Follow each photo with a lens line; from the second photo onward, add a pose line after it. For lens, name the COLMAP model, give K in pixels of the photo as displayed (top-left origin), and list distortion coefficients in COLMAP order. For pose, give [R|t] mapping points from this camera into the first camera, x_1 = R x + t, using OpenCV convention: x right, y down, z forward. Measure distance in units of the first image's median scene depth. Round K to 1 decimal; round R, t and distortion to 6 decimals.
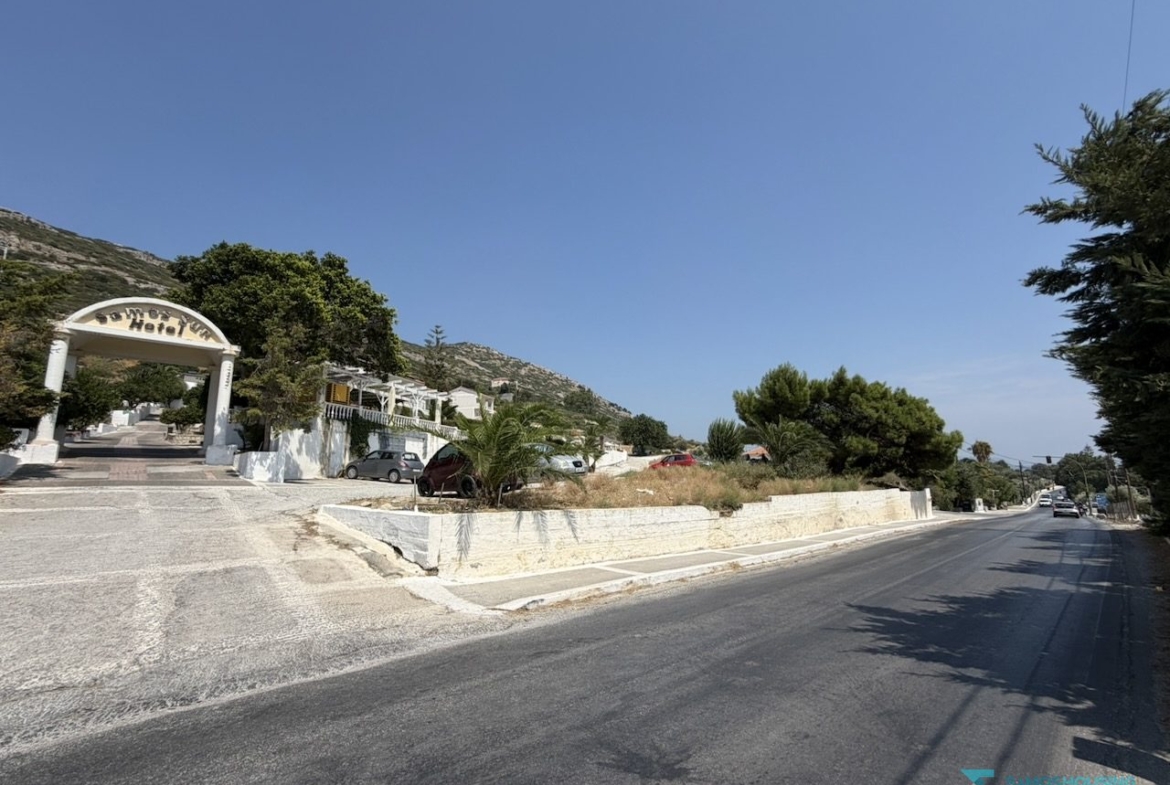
lens RADIAL K [[505.1, 0, 584.2], [0, 505.1, 391.1], [0, 0, 1]] dist [-0.001498, -0.000396]
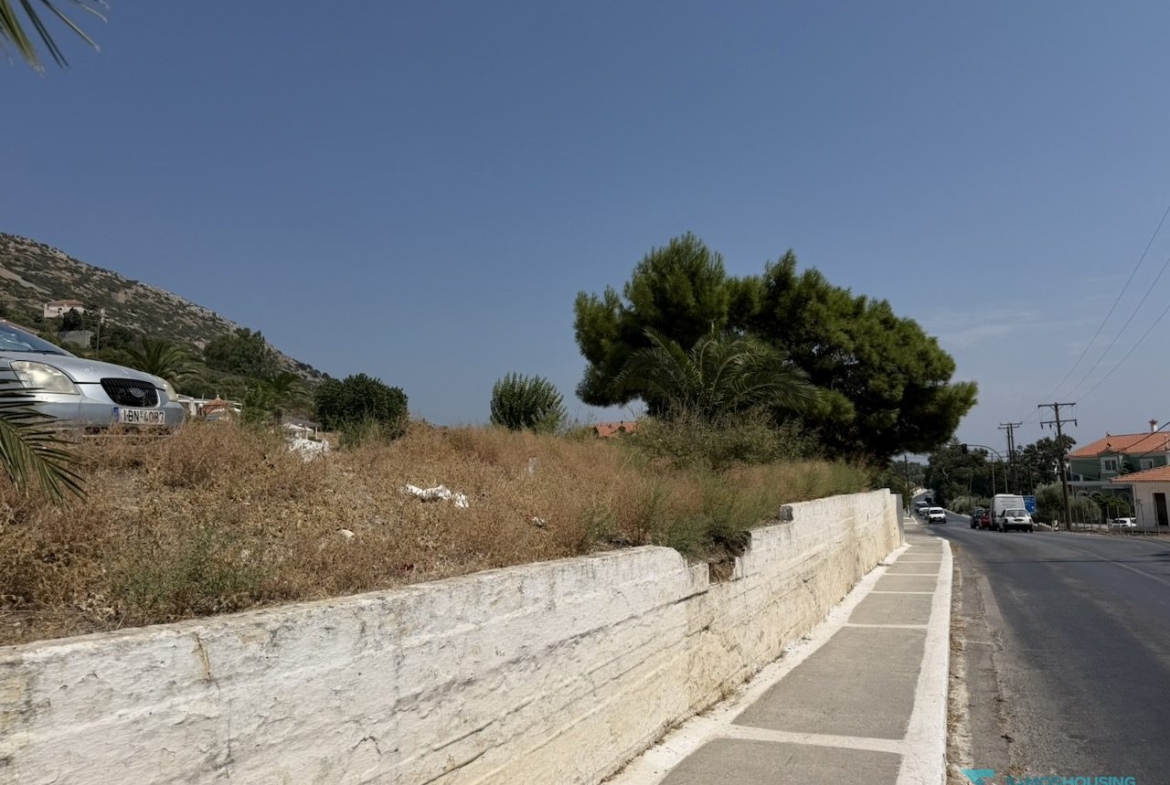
lens RADIAL K [[820.7, 0, 584.9], [0, 820.7, 396.5], [0, 0, 1]] dist [0.054637, -0.080333]
pose [[0.926170, 0.018576, 0.376647, 0.021261], [-0.039008, 0.998147, 0.046692, 0.070655], [-0.375082, -0.057937, 0.925179, 0.334603]]
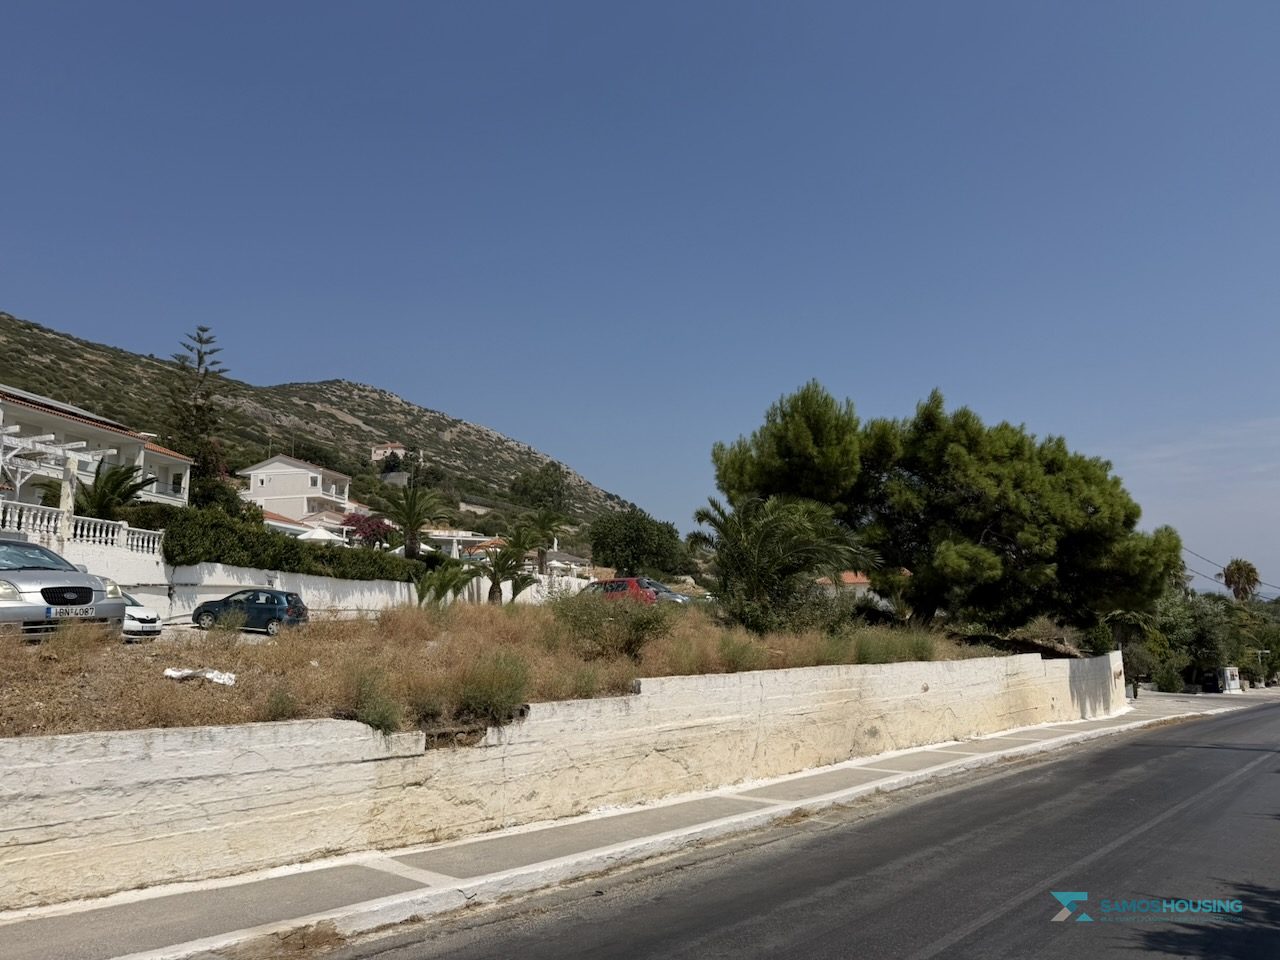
lens RADIAL K [[893.1, 0, 635.6], [0, 893.1, 473.6], [0, 0, 1]] dist [0.105584, -0.155371]
pose [[0.997508, 0.007667, 0.070132, 0.194736], [-0.007585, 0.999970, -0.001435, 0.034213], [-0.070141, 0.000899, 0.997537, 0.204526]]
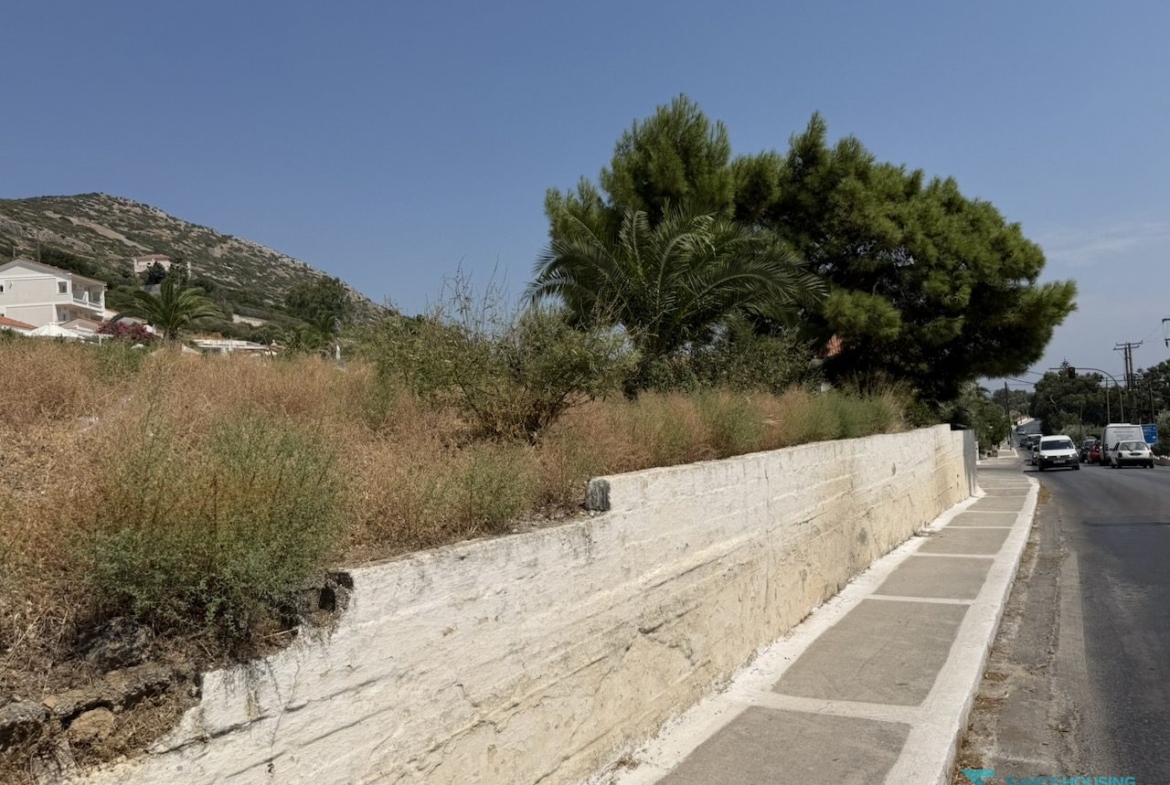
lens RADIAL K [[816.1, 0, 572.5], [0, 816.1, 393.5], [0, 0, 1]] dist [0.030589, -0.048569]
pose [[0.965141, -0.032121, 0.259752, 0.179197], [0.000554, 0.992689, 0.120697, 0.091644], [-0.261730, -0.116346, 0.958103, 0.462786]]
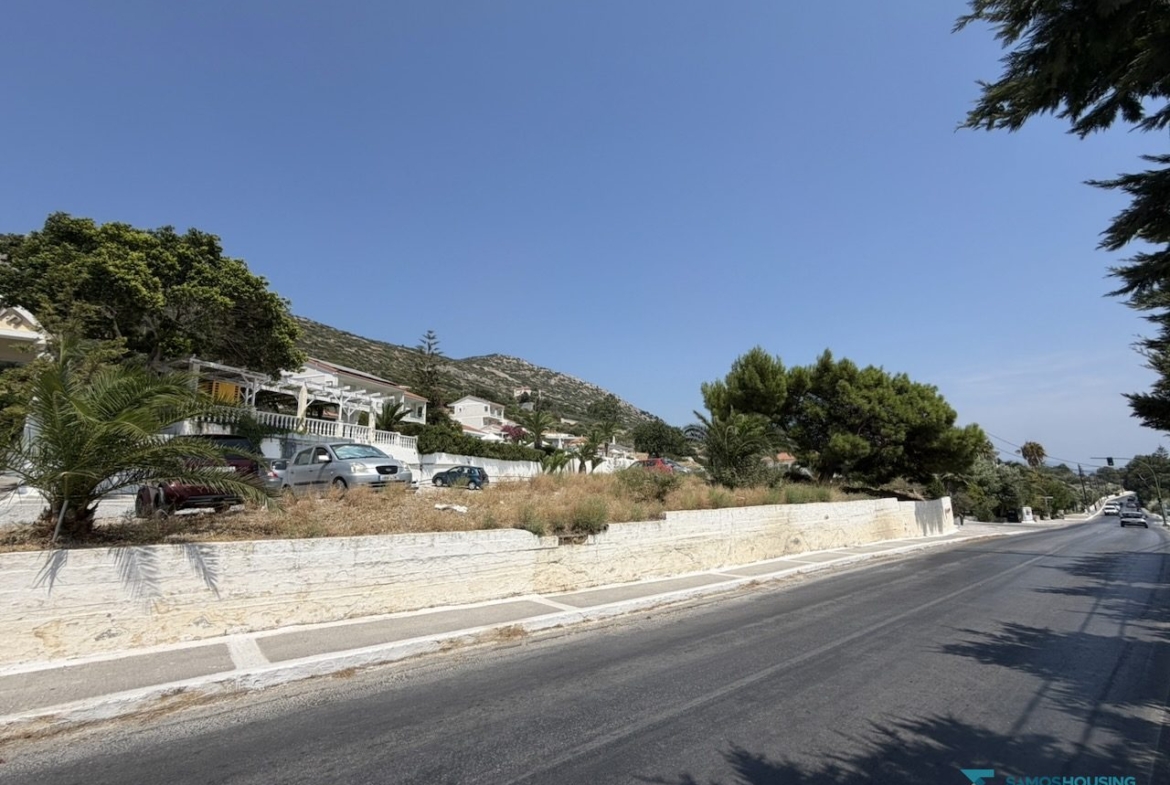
lens RADIAL K [[501.3, 0, 587.1], [0, 501.3, 393.0], [0, 0, 1]] dist [0.000724, 0.000951]
pose [[0.997364, -0.022337, -0.069037, 0.190713], [0.021228, 0.999634, -0.016755, 0.030629], [0.069386, 0.015245, 0.997473, 0.174633]]
